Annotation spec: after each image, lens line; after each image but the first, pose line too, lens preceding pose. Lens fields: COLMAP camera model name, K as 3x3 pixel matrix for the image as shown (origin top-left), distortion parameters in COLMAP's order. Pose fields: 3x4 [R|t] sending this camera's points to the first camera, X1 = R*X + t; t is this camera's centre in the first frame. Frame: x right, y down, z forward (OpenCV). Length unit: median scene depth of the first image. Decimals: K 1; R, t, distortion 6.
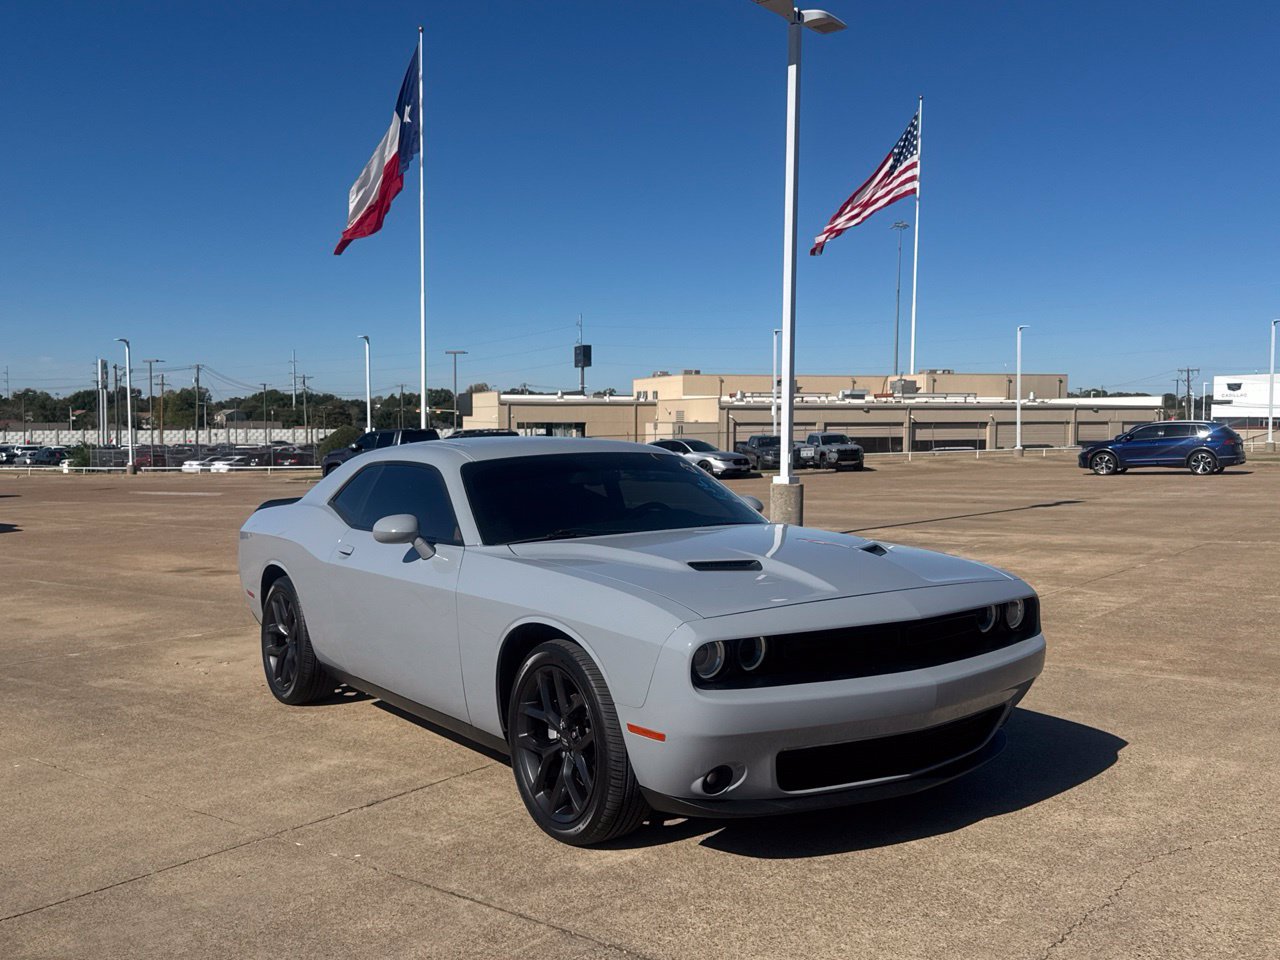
lens RADIAL K [[1162.6, 0, 647.2], [0, 1162.6, 482.3], [0, 0, 1]] dist [0.055801, 0.000000]
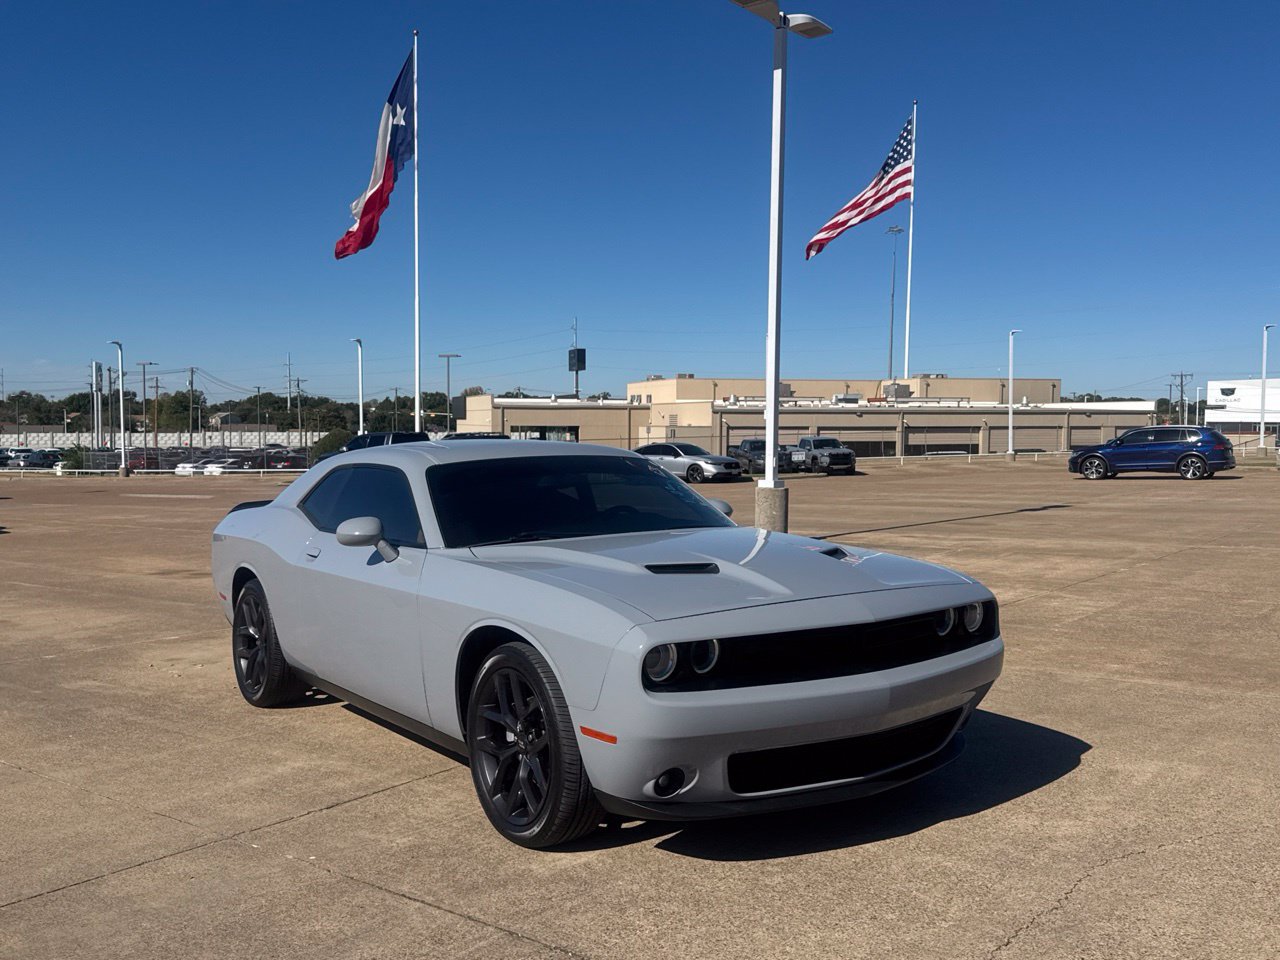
lens RADIAL K [[1162.6, 0, 638.6], [0, 1162.6, 482.8], [0, 0, 1]] dist [0.055801, 0.000000]
pose [[0.999995, 0.002181, -0.002395, 0.020511], [-0.002187, 0.999994, -0.002695, 0.000410], [0.002389, 0.002700, 0.999994, -0.001027]]
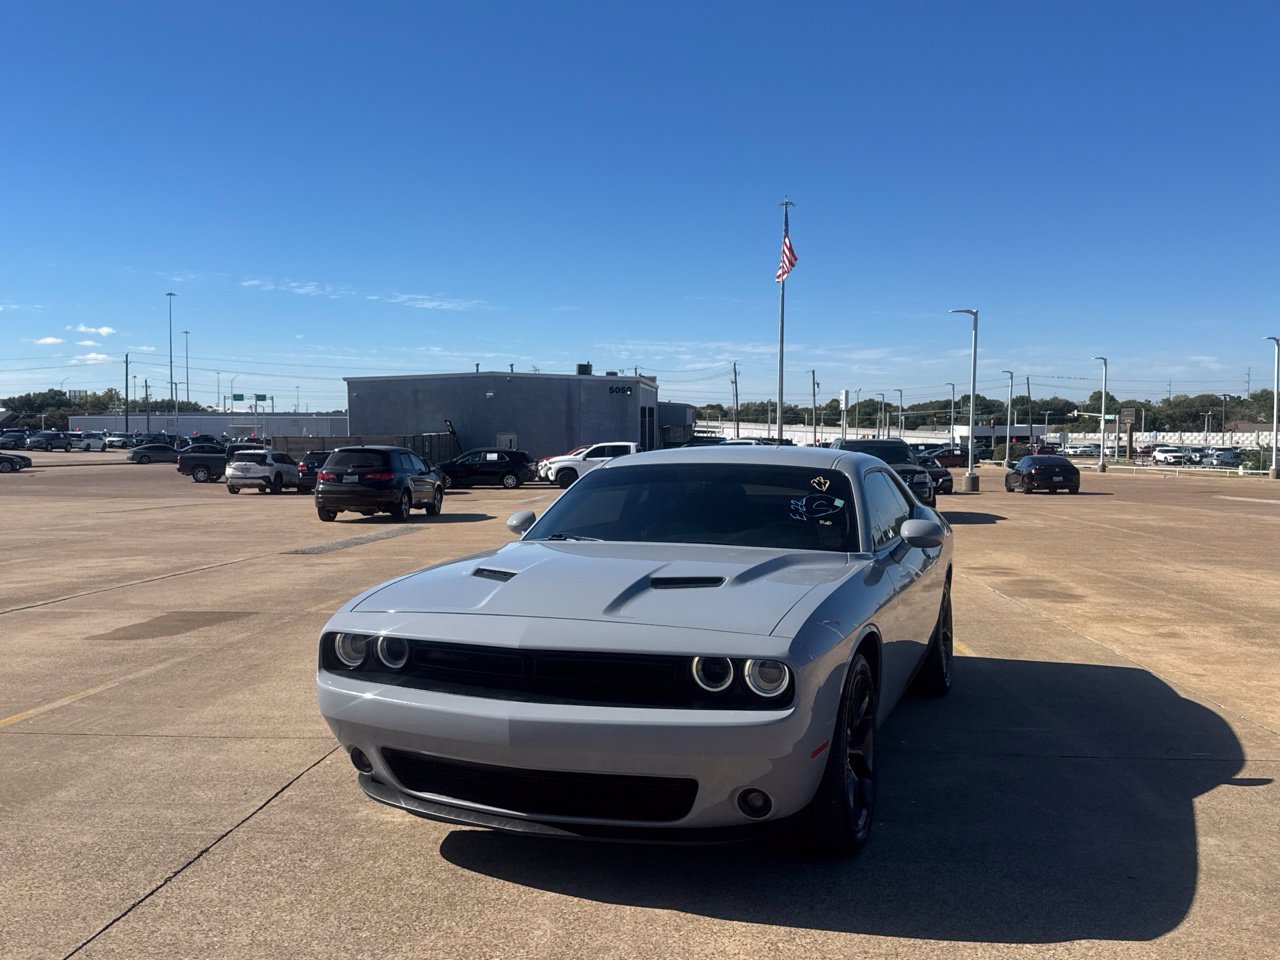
lens RADIAL K [[1162.6, 0, 638.6], [0, 1162.6, 485.8], [0, 0, 1]] dist [0.055801, 0.000000]
pose [[0.564330, 0.043243, -0.824416, 0.637392], [-0.041532, 0.998850, 0.023963, -0.023784], [0.824504, 0.020717, 0.565477, 0.335749]]
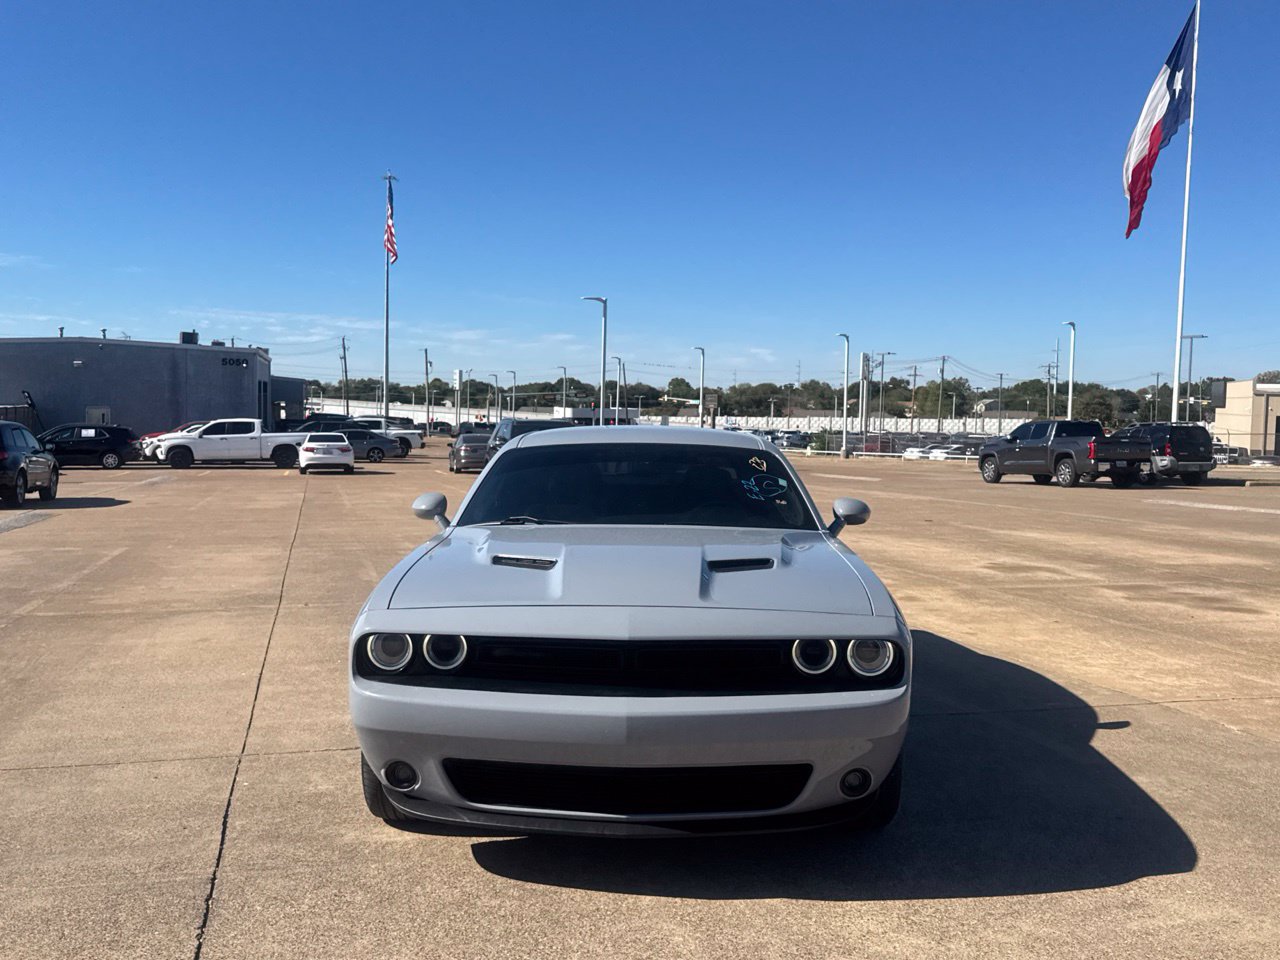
lens RADIAL K [[1162.6, 0, 643.7], [0, 1162.6, 475.8], [0, 0, 1]] dist [0.055801, 0.000000]
pose [[0.808932, 0.047911, -0.585946, 0.454711], [-0.046219, 0.998772, 0.017858, -0.013495], [0.586082, 0.012636, 0.810153, 0.183082]]
